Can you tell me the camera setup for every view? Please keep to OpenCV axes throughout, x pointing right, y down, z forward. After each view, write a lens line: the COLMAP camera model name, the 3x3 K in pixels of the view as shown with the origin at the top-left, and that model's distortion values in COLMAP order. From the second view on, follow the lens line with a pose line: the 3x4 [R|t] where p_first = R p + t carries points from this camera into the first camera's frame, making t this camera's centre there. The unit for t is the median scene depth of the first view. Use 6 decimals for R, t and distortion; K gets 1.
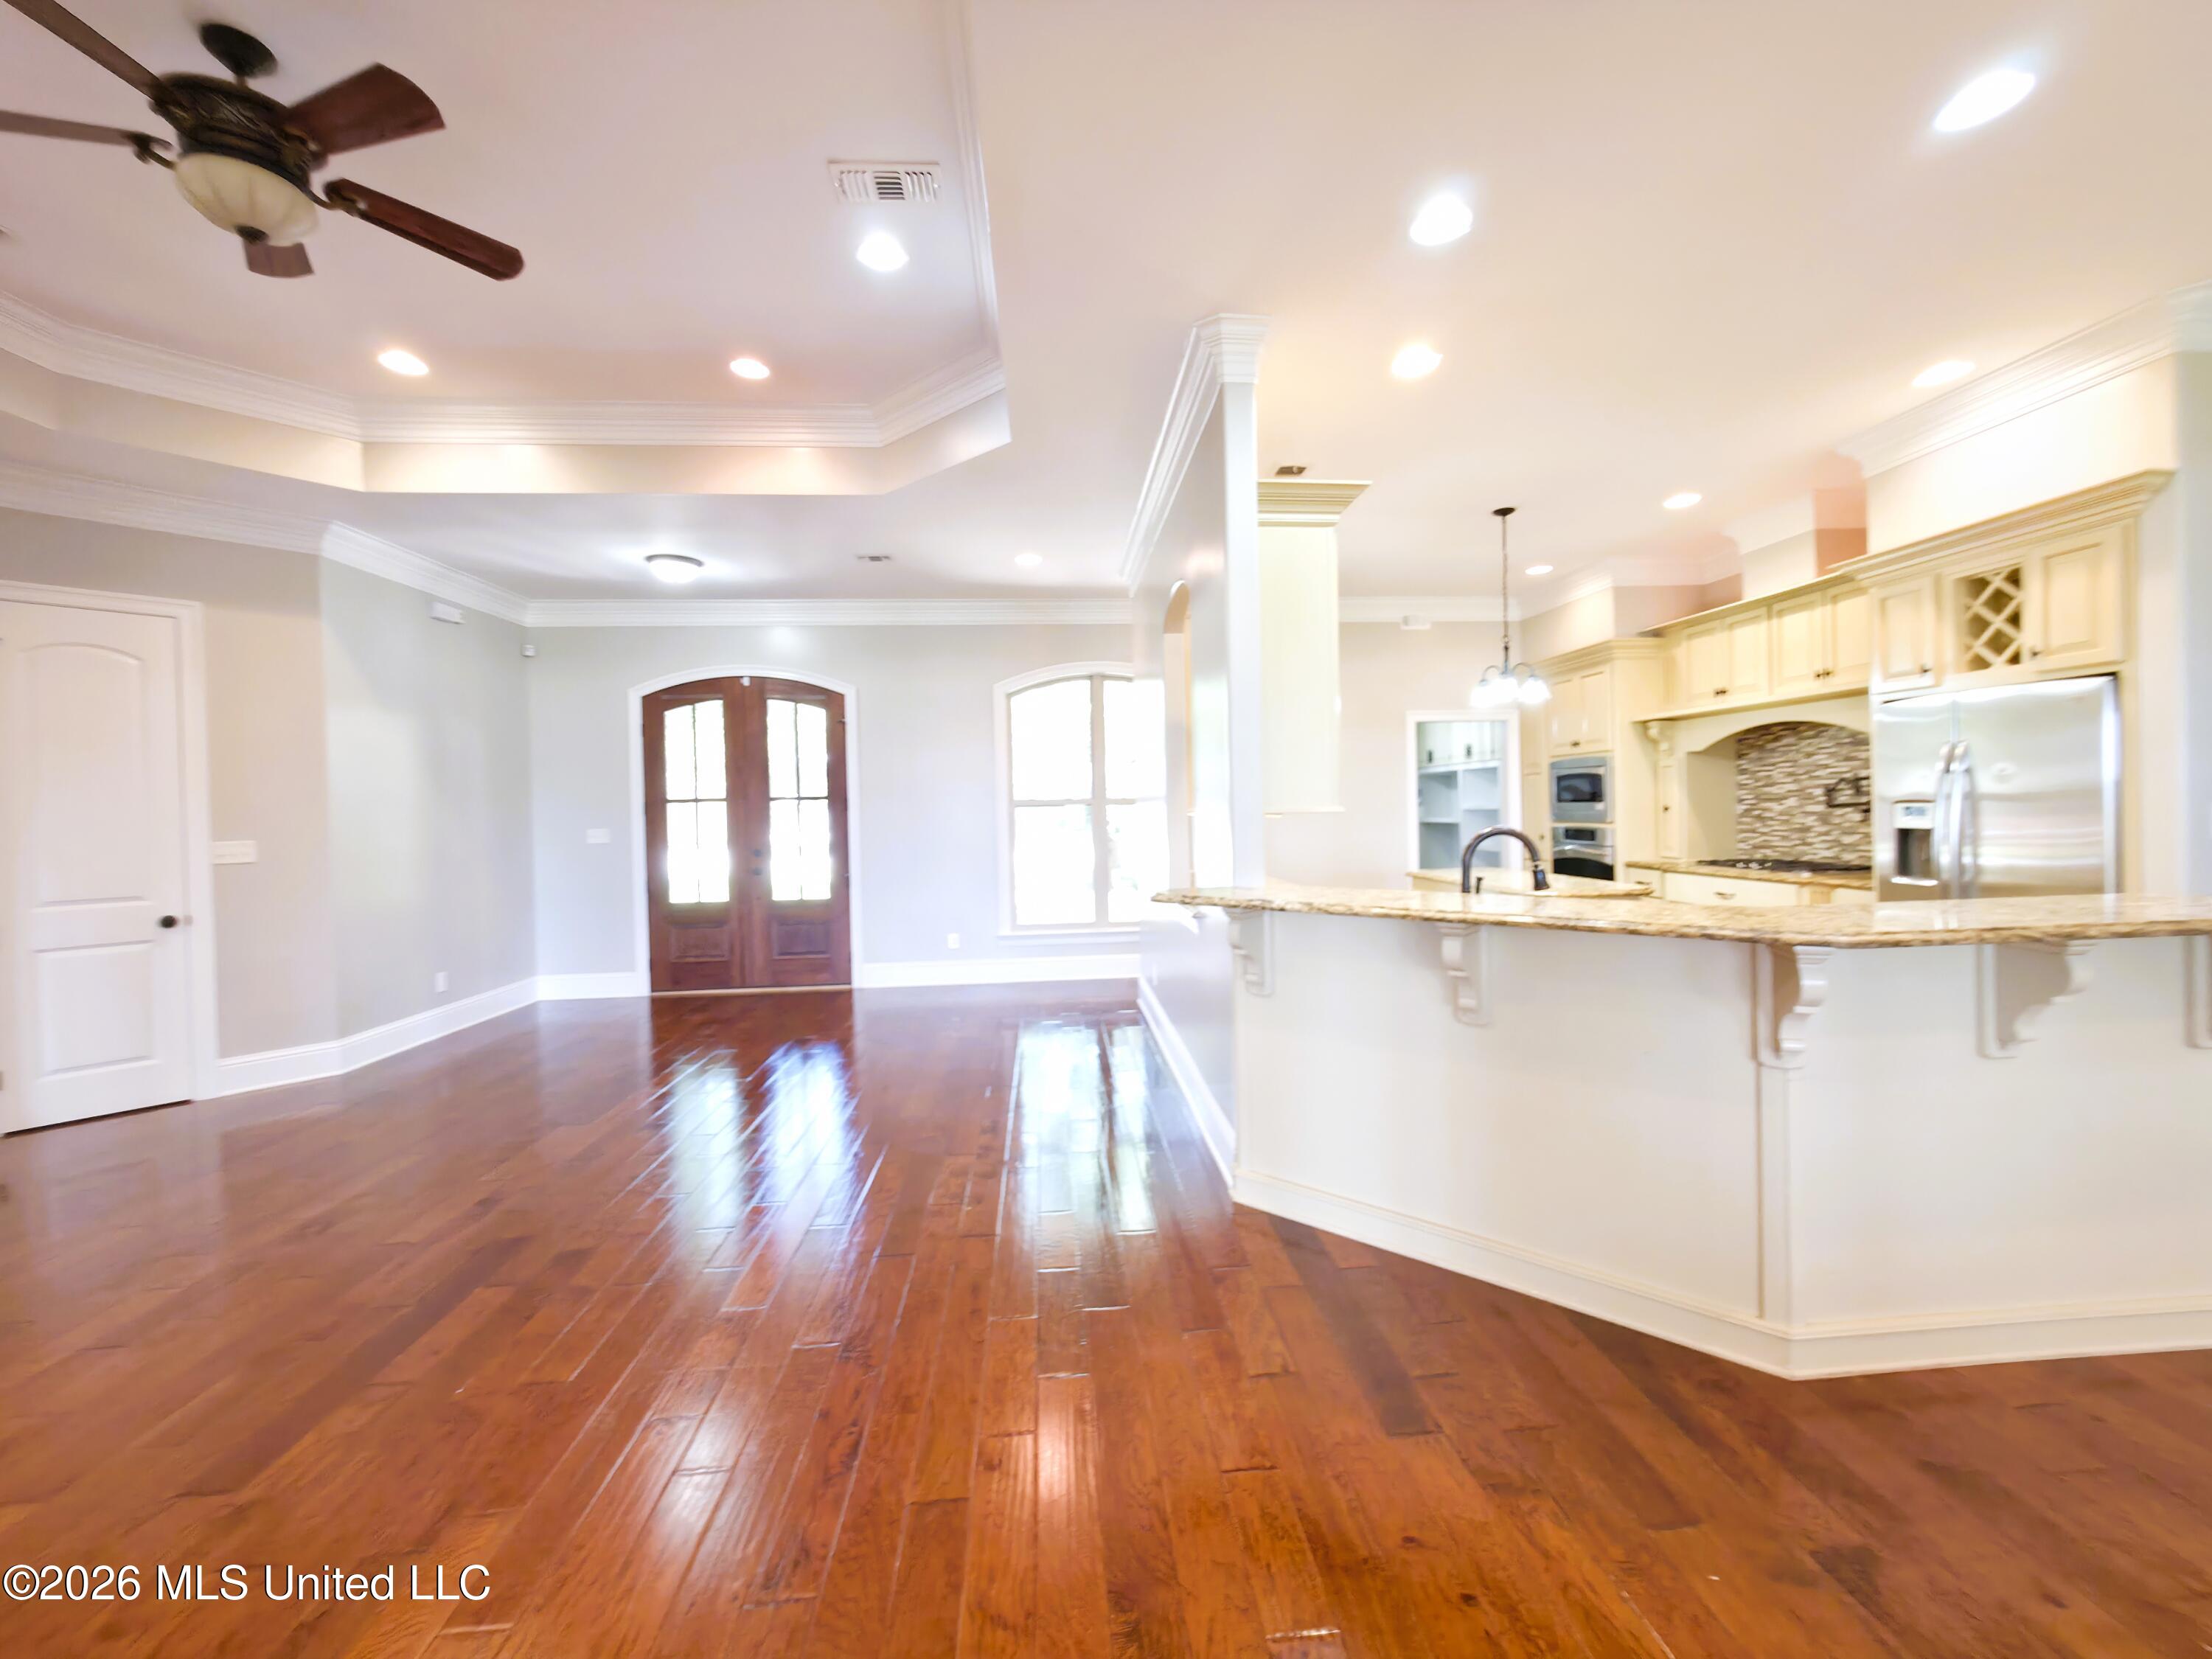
lens RADIAL K [[885.2, 0, 1112.2], [0, 885.2, 816.7], [0, 0, 1]] dist [0.001843, -0.000002]
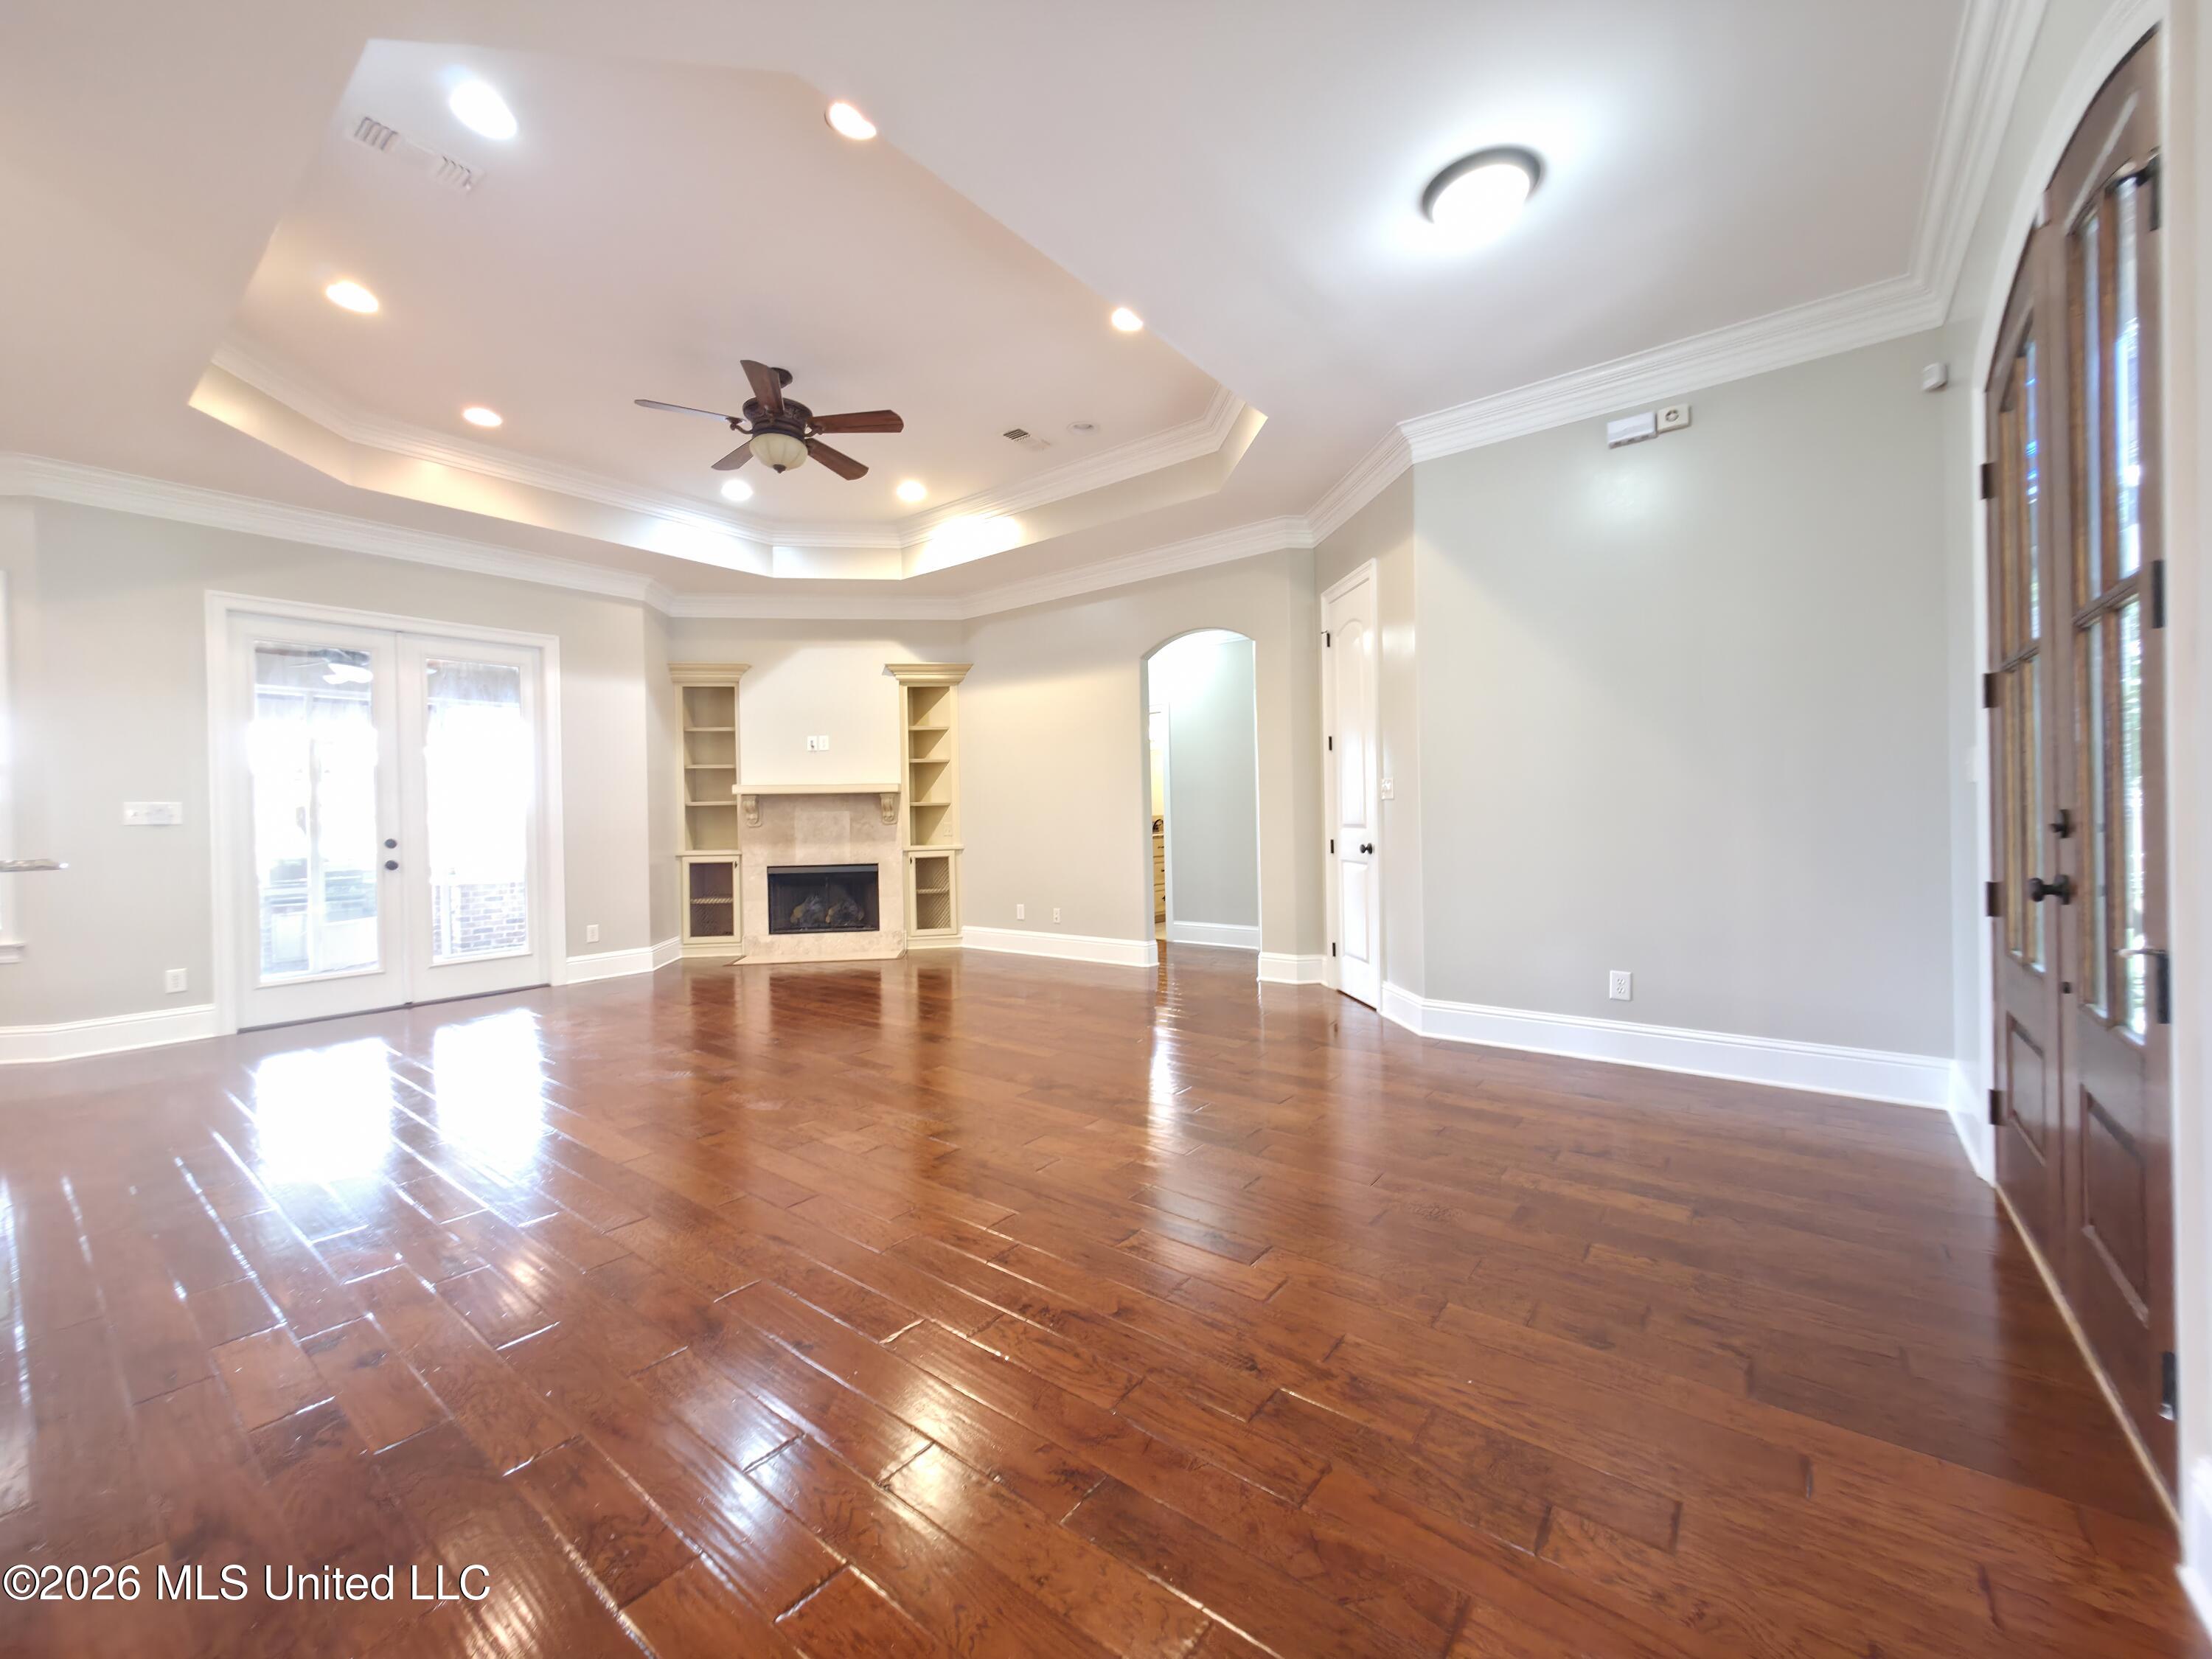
lens RADIAL K [[885.2, 0, 1113.1], [0, 885.2, 815.2], [0, 0, 1]] dist [0.001843, -0.000002]
pose [[-0.669203, 0.038445, -0.742084, 0.001455], [0.028327, 0.999255, 0.026223, 0.029887], [0.742539, -0.003473, -0.669794, 1.235885]]
